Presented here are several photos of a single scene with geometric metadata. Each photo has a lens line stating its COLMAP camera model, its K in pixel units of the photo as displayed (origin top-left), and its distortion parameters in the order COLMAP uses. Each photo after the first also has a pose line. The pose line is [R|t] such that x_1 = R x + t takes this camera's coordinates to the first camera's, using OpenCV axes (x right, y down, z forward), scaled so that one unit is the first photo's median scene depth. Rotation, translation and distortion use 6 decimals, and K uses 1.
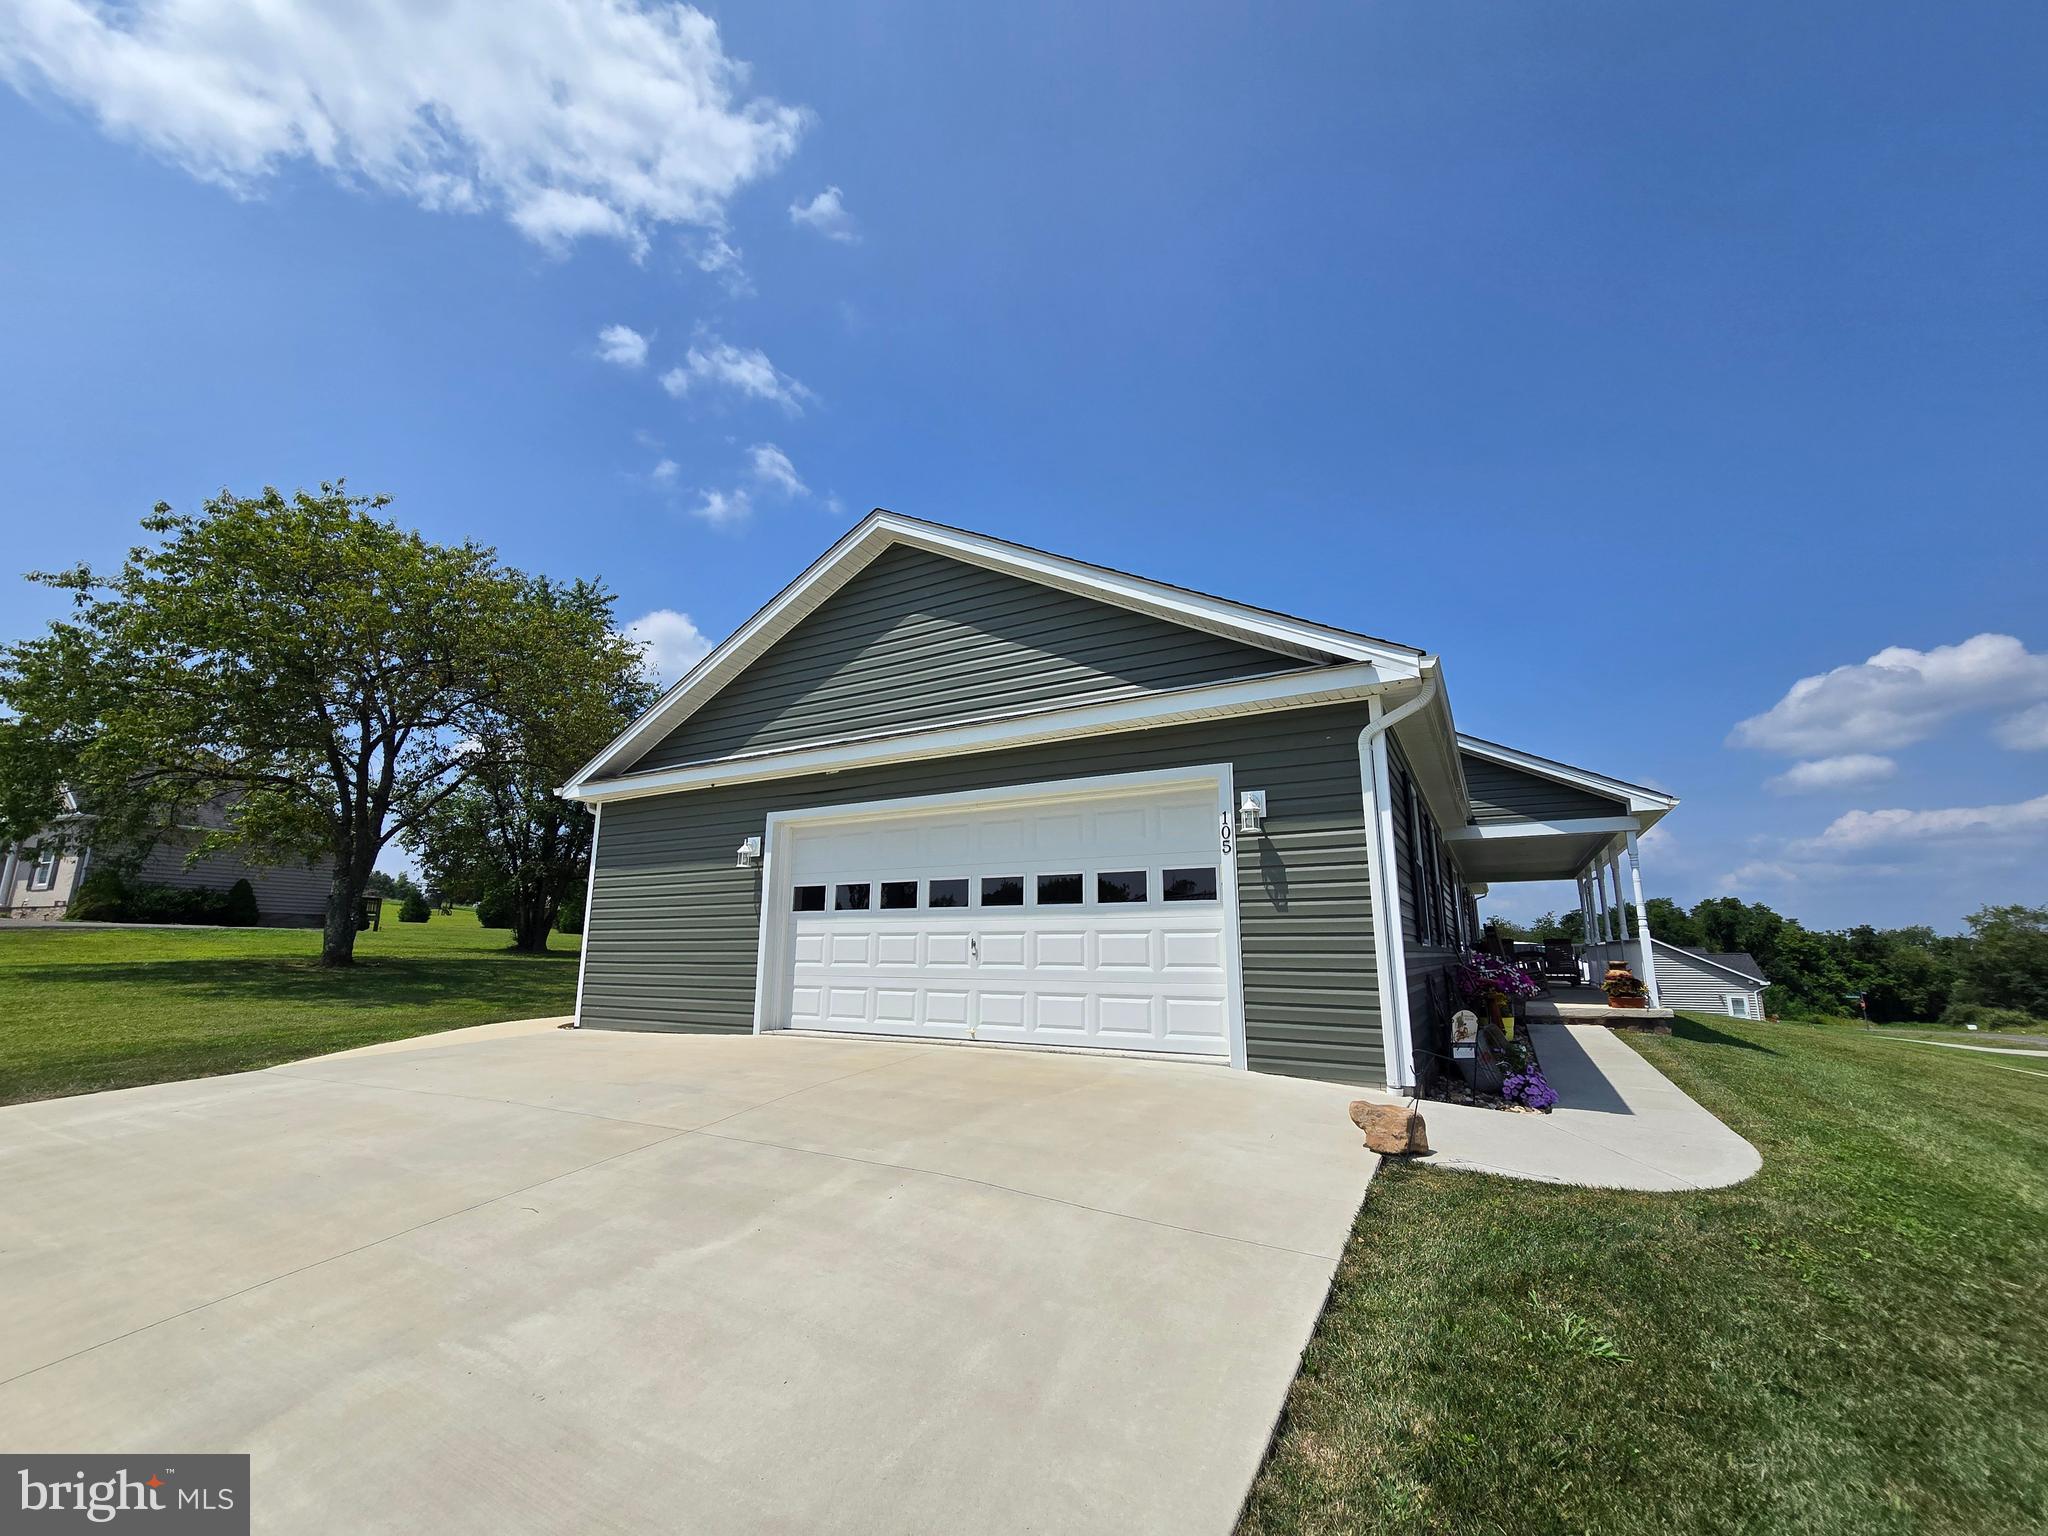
lens RADIAL K [[844.6, 0, 1021.0], [0, 844.6, 783.3], [0, 0, 1]] dist [-0.002057, 0.000051]
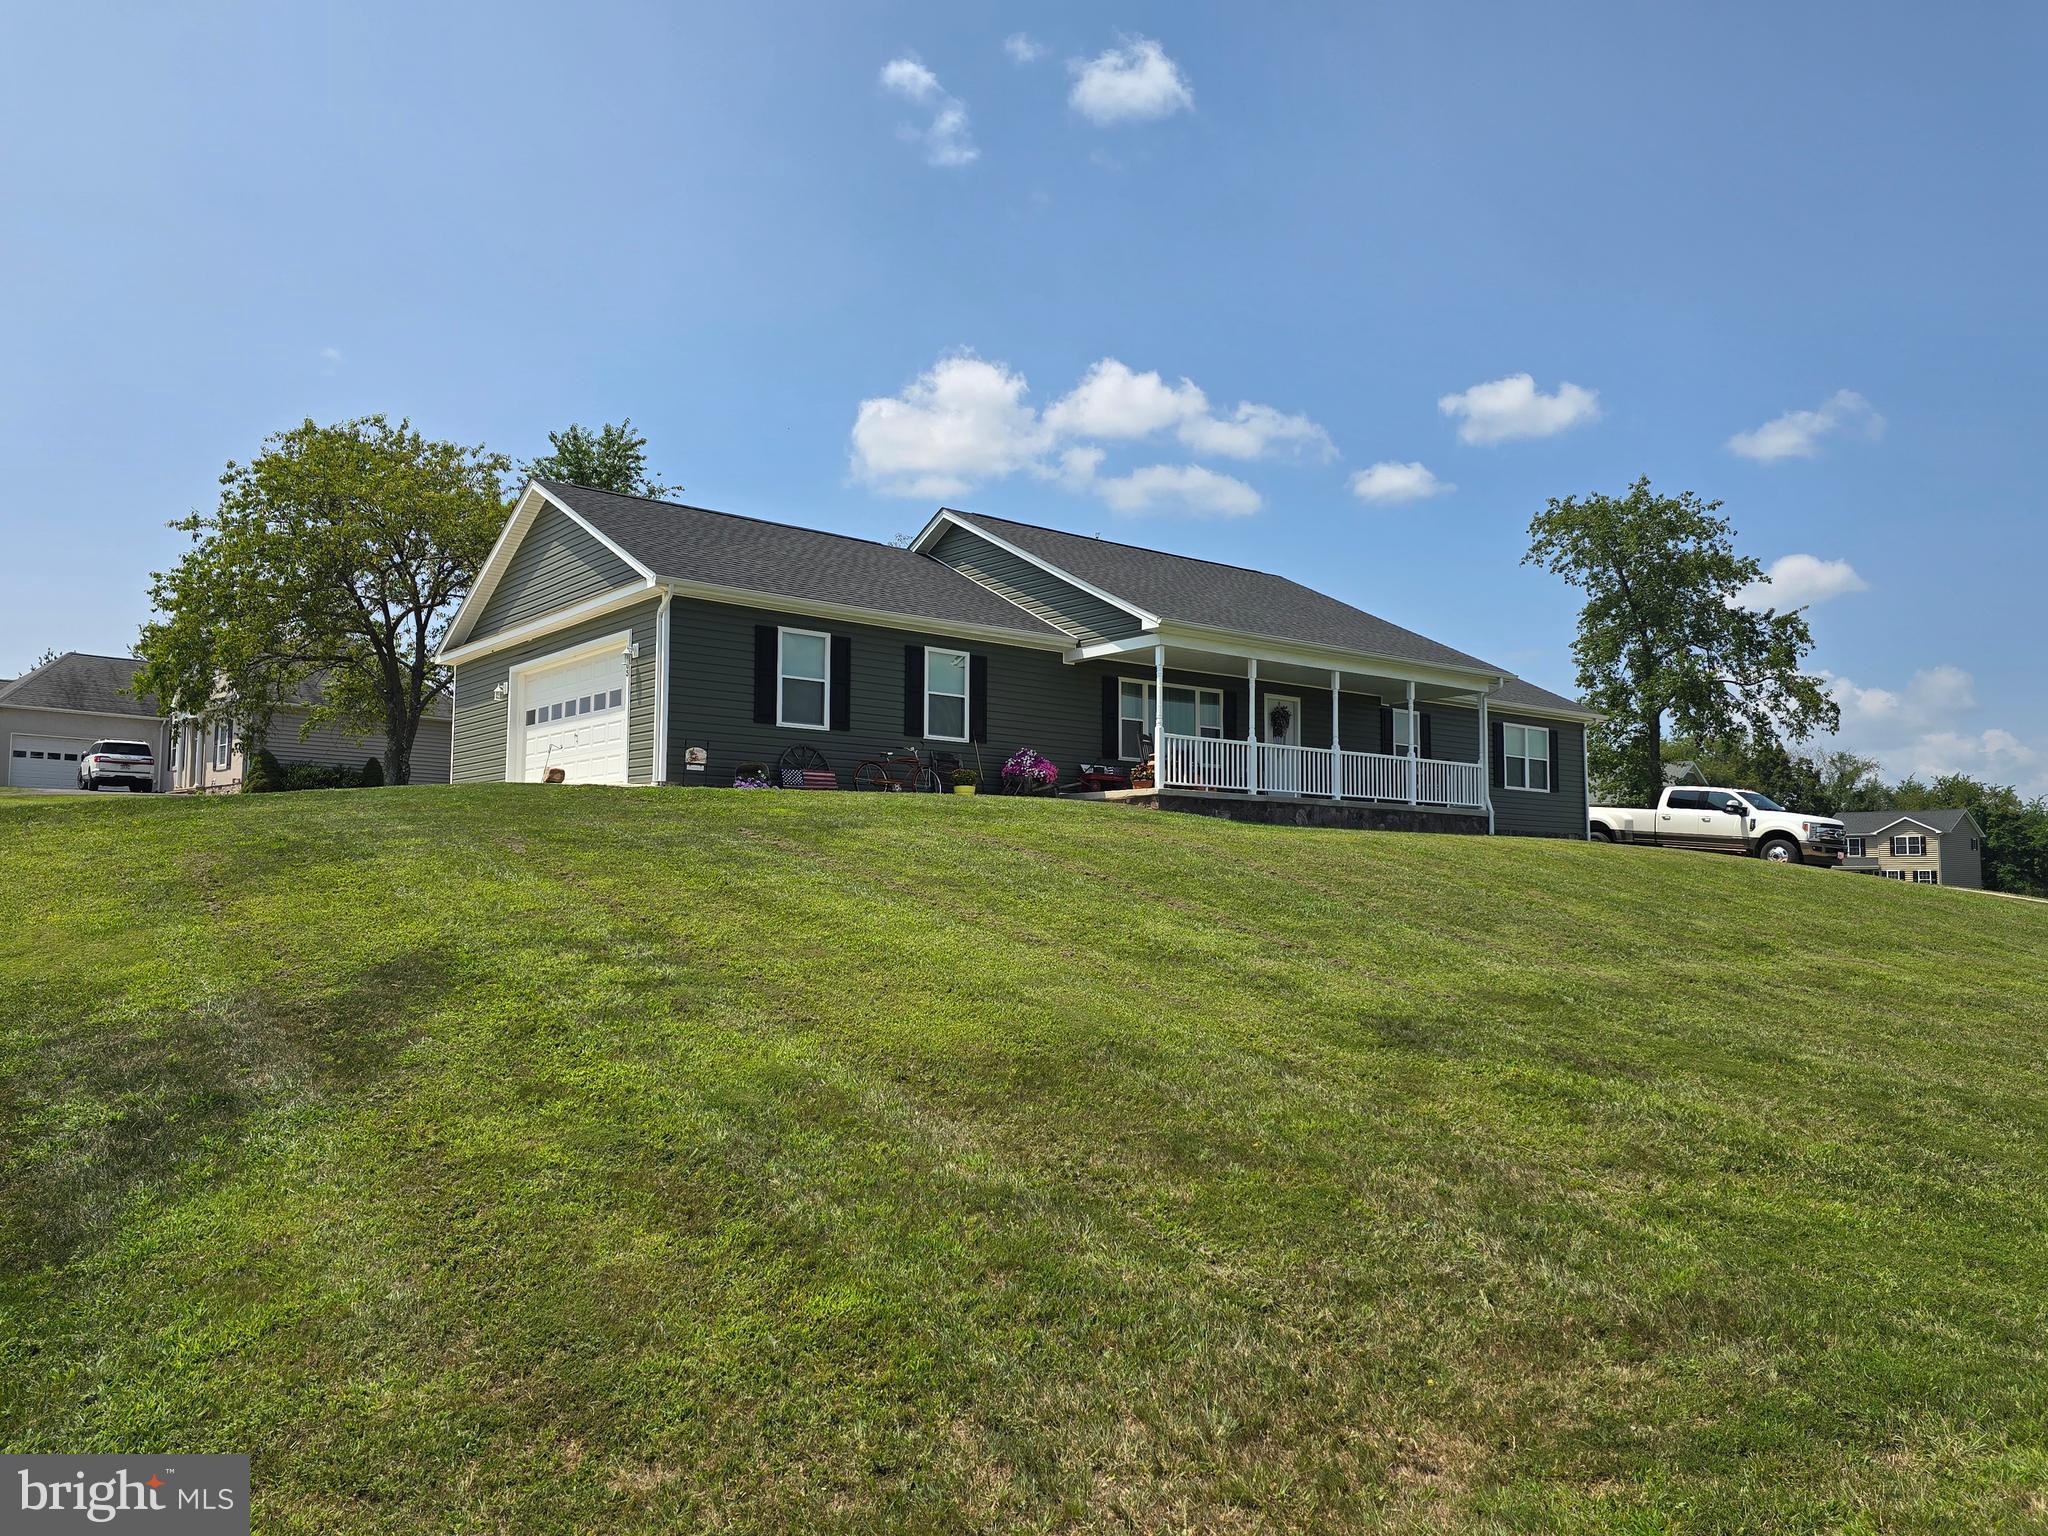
lens RADIAL K [[1402.0, 0, 1024.0], [0, 1402.0, 768.0], [0, 0, 1]] dist [0.003748, -0.000567]
pose [[0.937678, -0.024355, -0.346651, 0.967737], [0.064109, 0.992542, 0.103680, 0.007416], [0.341541, -0.119442, 0.932246, -0.744492]]
